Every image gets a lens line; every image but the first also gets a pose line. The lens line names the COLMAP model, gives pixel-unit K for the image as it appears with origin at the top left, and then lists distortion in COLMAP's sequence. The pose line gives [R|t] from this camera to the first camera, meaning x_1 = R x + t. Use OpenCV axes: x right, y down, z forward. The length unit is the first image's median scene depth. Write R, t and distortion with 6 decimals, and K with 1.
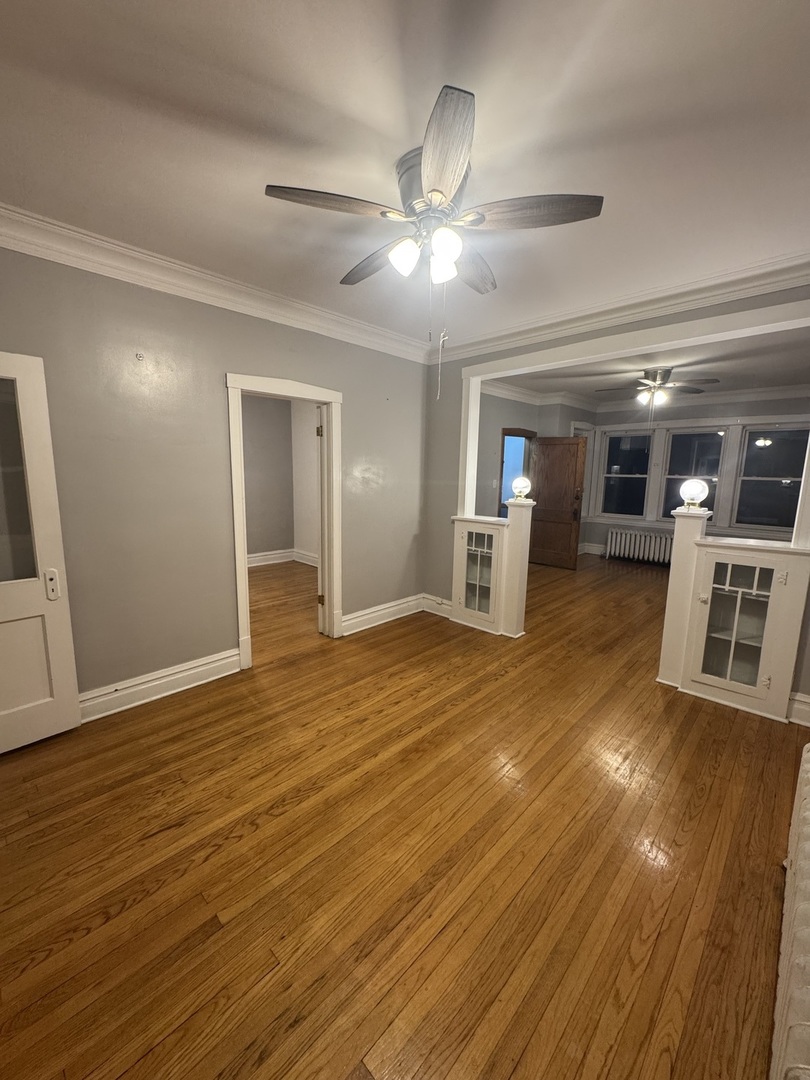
lens RADIAL K [[432.0, 0, 406.4], [0, 432.0, 537.1], [0, 0, 1]] dist [-0.003938, 0.000639]
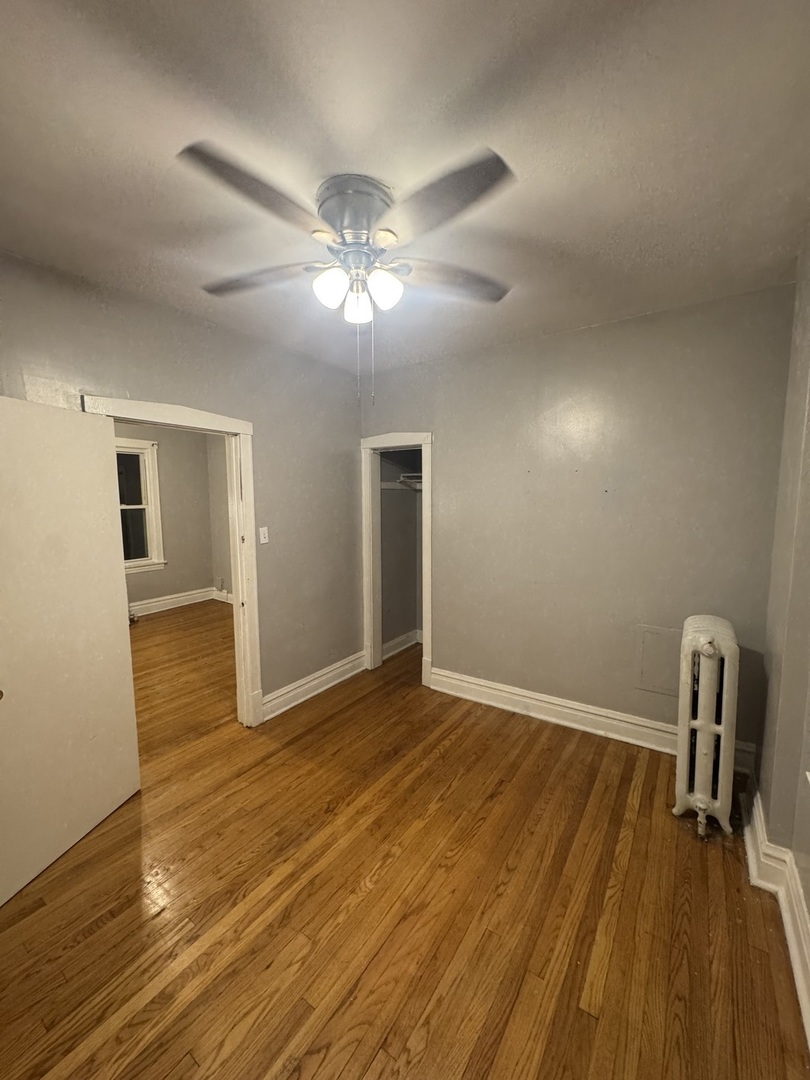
lens RADIAL K [[432.0, 0, 406.4], [0, 432.0, 537.1], [0, 0, 1]] dist [-0.003938, 0.000639]
pose [[-0.985751, 0.002163, -0.168197, -0.766942], [-0.040744, 0.967070, 0.251228, -0.472388], [0.163201, 0.254501, -0.953202, 2.535275]]
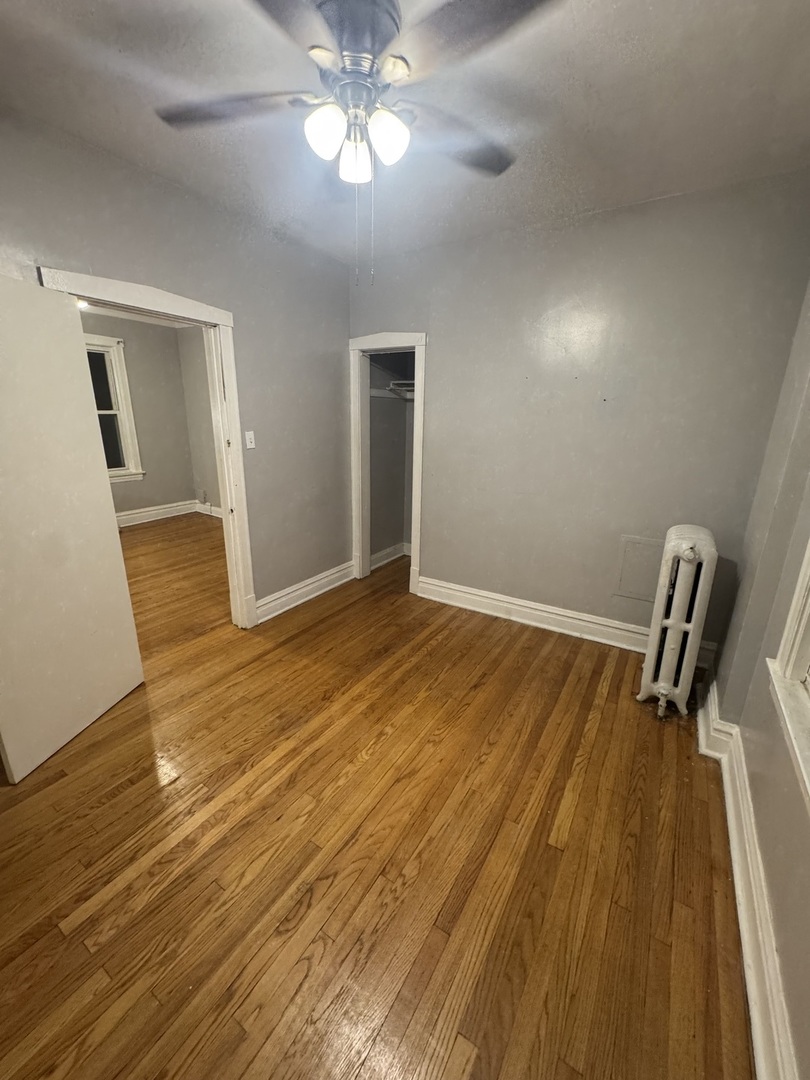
lens RADIAL K [[432.0, 0, 406.4], [0, 432.0, 537.1], [0, 0, 1]] dist [-0.003938, 0.000639]
pose [[-0.978258, 0.020900, -0.206334, -0.742460], [-0.069191, 0.905014, 0.419718, -0.435974], [0.195508, 0.424869, -0.883891, 2.536379]]
